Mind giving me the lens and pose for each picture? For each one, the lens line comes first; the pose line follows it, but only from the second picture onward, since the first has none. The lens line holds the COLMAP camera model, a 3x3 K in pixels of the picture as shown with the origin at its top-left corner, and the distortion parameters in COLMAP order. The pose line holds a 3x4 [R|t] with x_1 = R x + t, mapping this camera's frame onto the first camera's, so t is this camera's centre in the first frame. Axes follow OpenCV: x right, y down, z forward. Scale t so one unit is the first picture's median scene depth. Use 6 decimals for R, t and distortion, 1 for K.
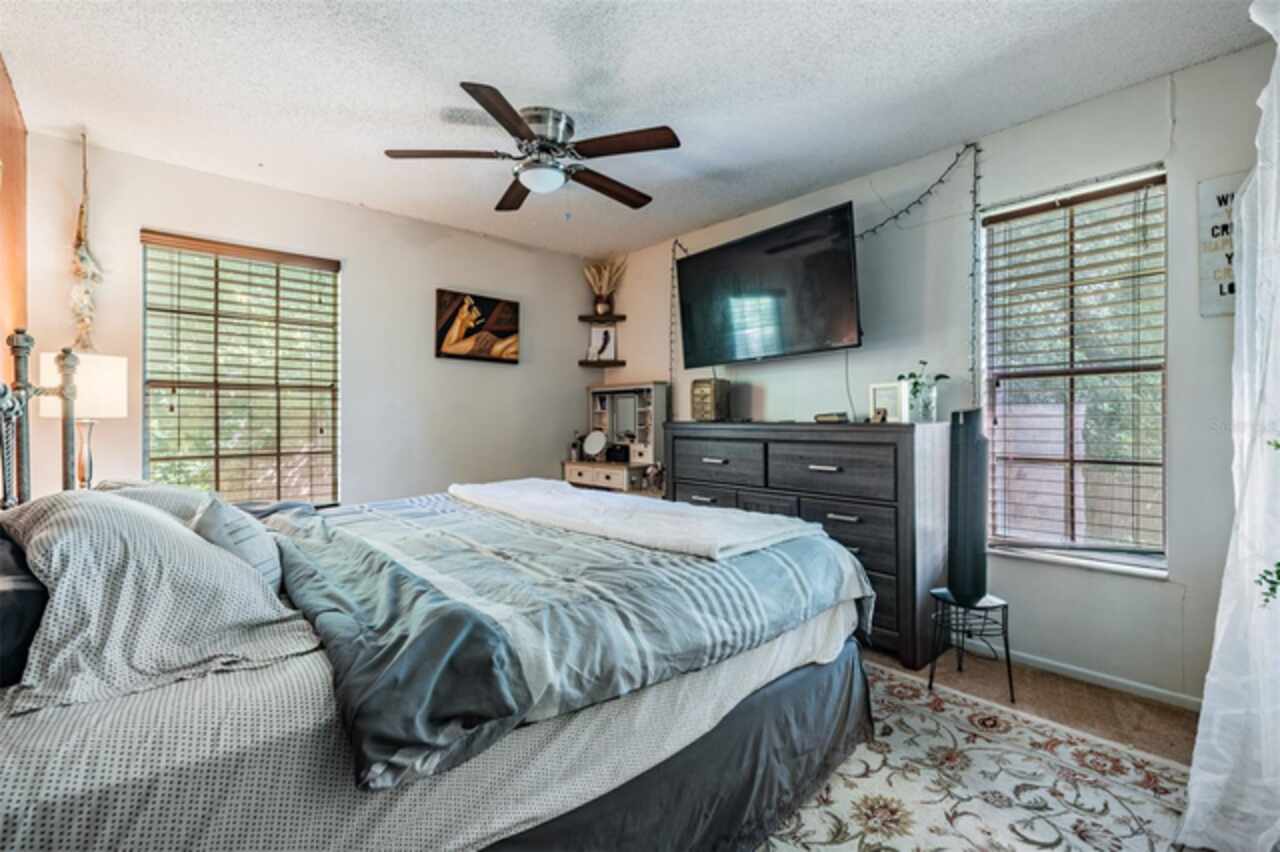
lens RADIAL K [[583.6, 0, 638.2], [0, 583.6, 423.0], [0, 0, 1]] dist [0.001081, -0.000338]
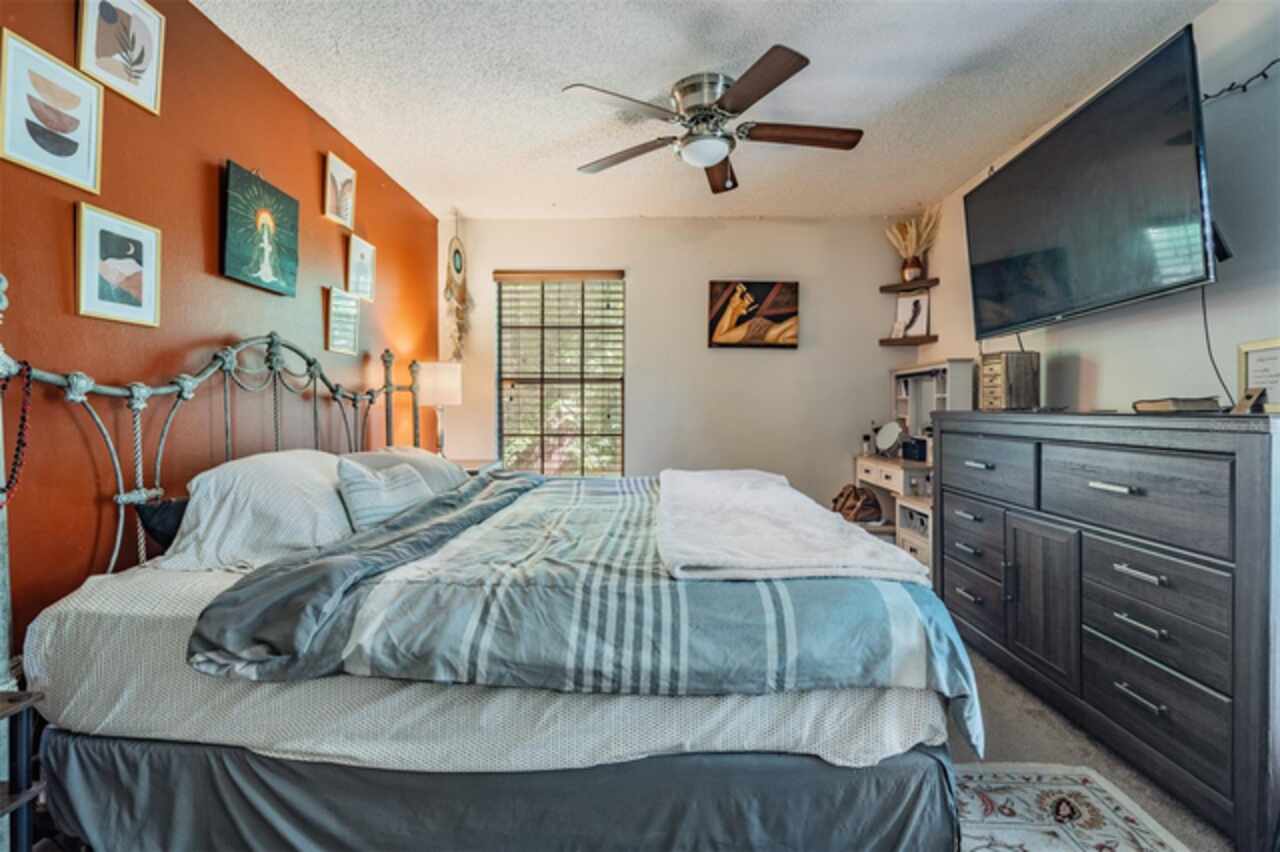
lens RADIAL K [[583.6, 0, 639.0], [0, 583.6, 423.0], [0, 0, 1]] dist [0.001081, -0.000338]
pose [[0.727575, 0.020700, -0.685715, 0.314245], [-0.007634, 0.999727, 0.022079, -0.000370], [0.685985, -0.010829, 0.727535, 0.179830]]
